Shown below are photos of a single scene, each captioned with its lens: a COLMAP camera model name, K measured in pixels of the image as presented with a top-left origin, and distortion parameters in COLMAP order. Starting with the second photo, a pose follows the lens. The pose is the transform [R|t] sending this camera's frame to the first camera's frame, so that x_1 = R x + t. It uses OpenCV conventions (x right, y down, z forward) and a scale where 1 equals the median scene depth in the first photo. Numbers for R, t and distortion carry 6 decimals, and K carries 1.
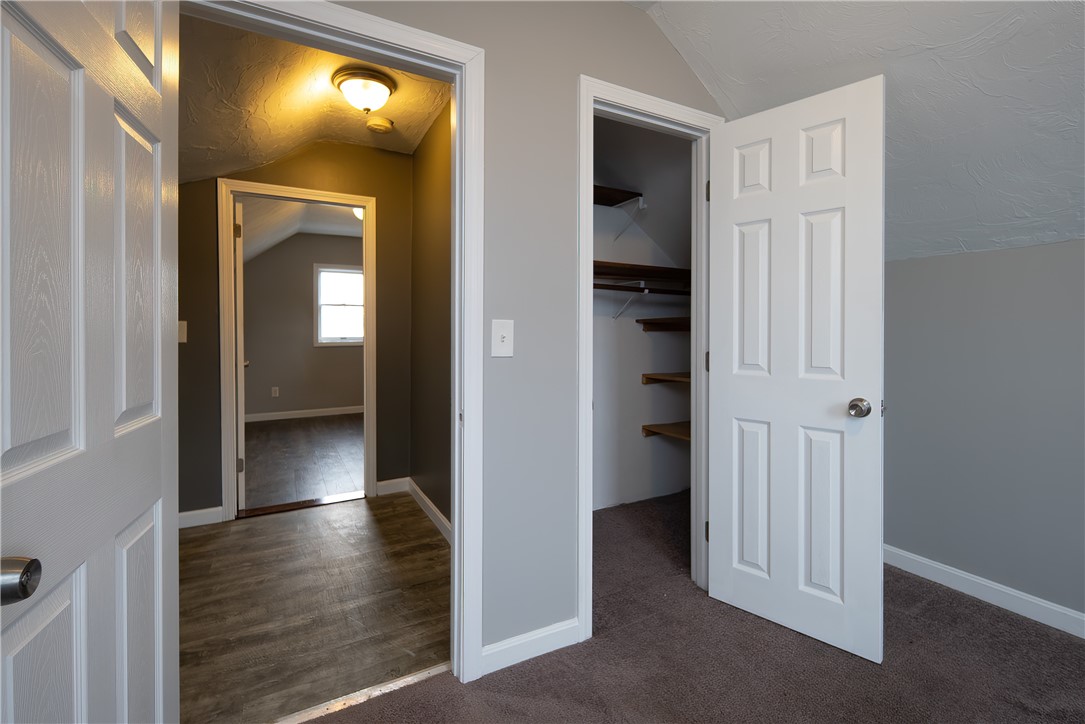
lens RADIAL K [[463.2, 0, 529.3], [0, 463.2, 336.4], [0, 0, 1]] dist [0.003440, -0.000599]
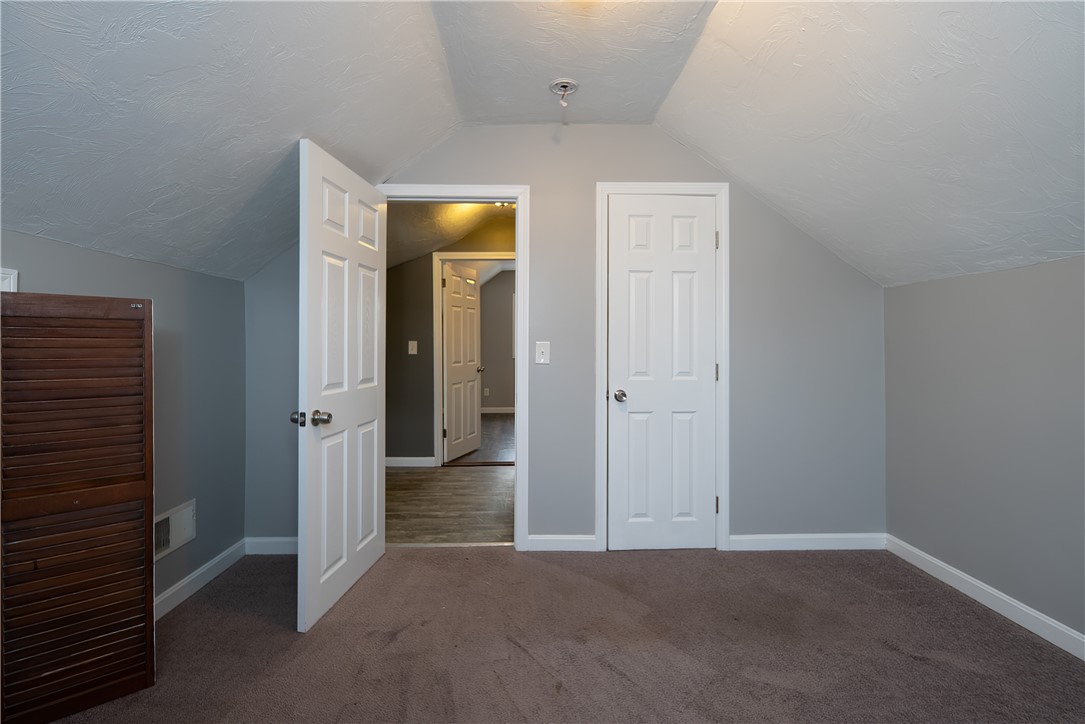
lens RADIAL K [[492.0, 0, 538.5], [0, 492.0, 346.5], [0, 0, 1]] dist [-0.000368, -0.000754]
pose [[0.886473, 0.000014, -0.462780, 0.611344], [-0.003915, 0.999964, -0.007469, -0.003981], [0.462763, 0.008433, 0.886442, -0.470358]]
